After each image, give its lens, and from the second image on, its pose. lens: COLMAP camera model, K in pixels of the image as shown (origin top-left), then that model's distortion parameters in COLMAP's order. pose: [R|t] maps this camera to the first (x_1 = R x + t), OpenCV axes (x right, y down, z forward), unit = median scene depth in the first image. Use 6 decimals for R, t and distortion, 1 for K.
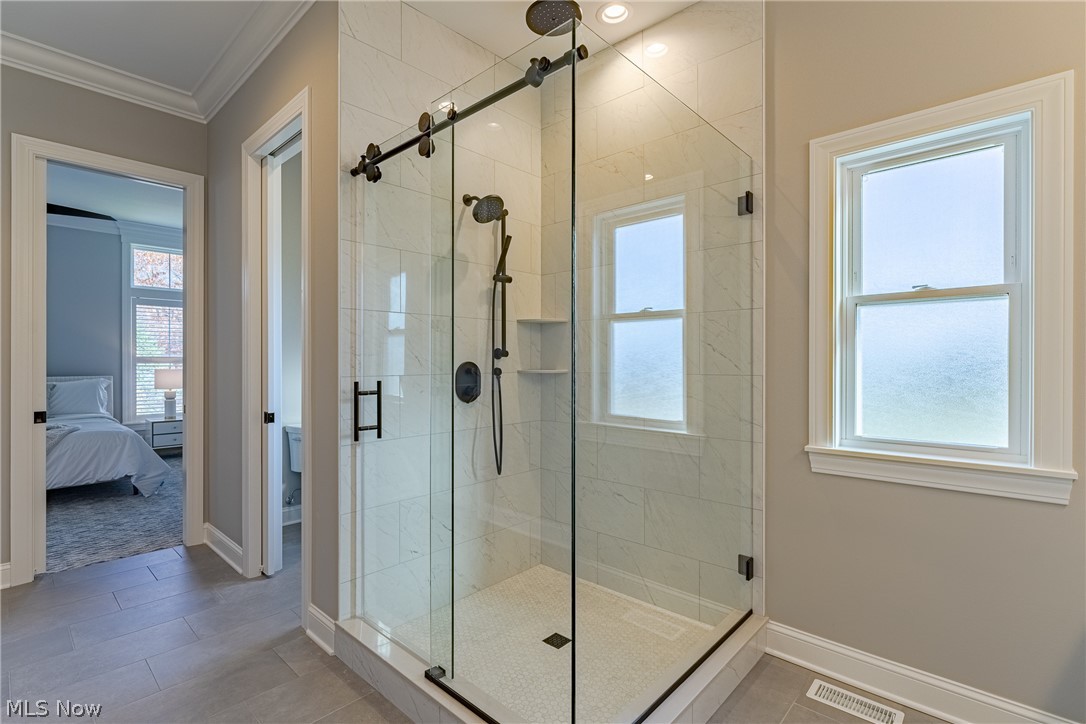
lens RADIAL K [[503.0, 0, 543.9], [0, 503.0, 360.2], [0, 0, 1]] dist [0.000476, -0.000027]
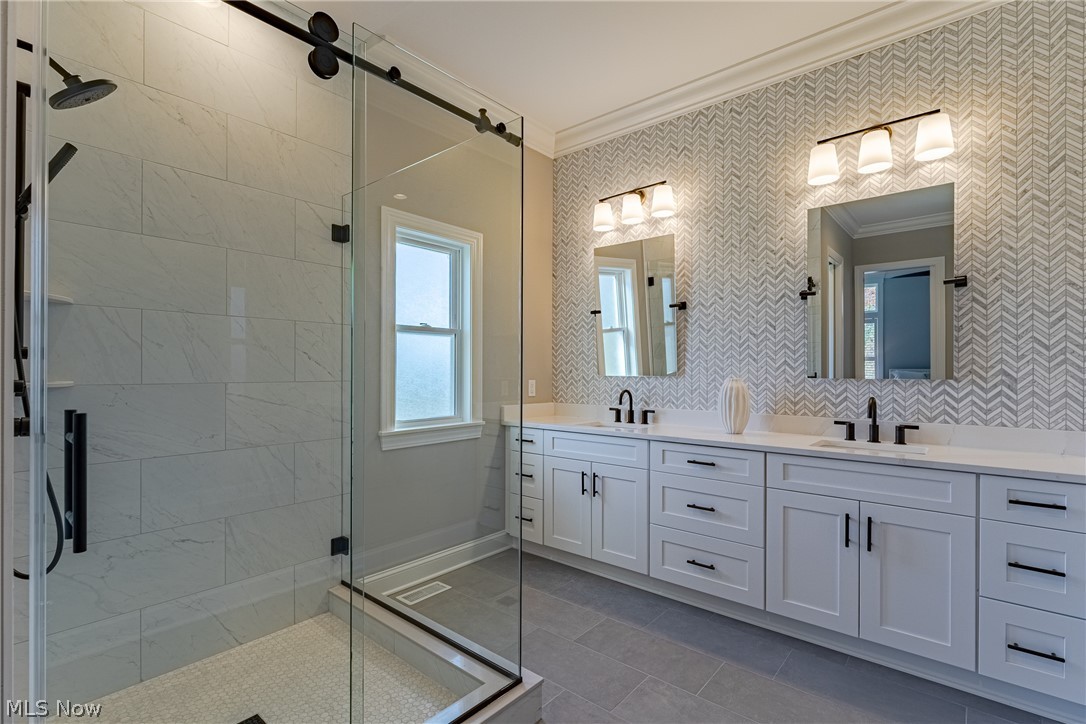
lens RADIAL K [[503.0, 0, 544.1], [0, 503.0, 369.7], [0, 0, 1]] dist [0.000476, -0.000027]
pose [[-0.031332, 0.007921, 0.999478, -0.899764], [-0.000650, 0.999968, -0.007945, 0.015043], [-0.999509, -0.000899, -0.031325, 0.658863]]
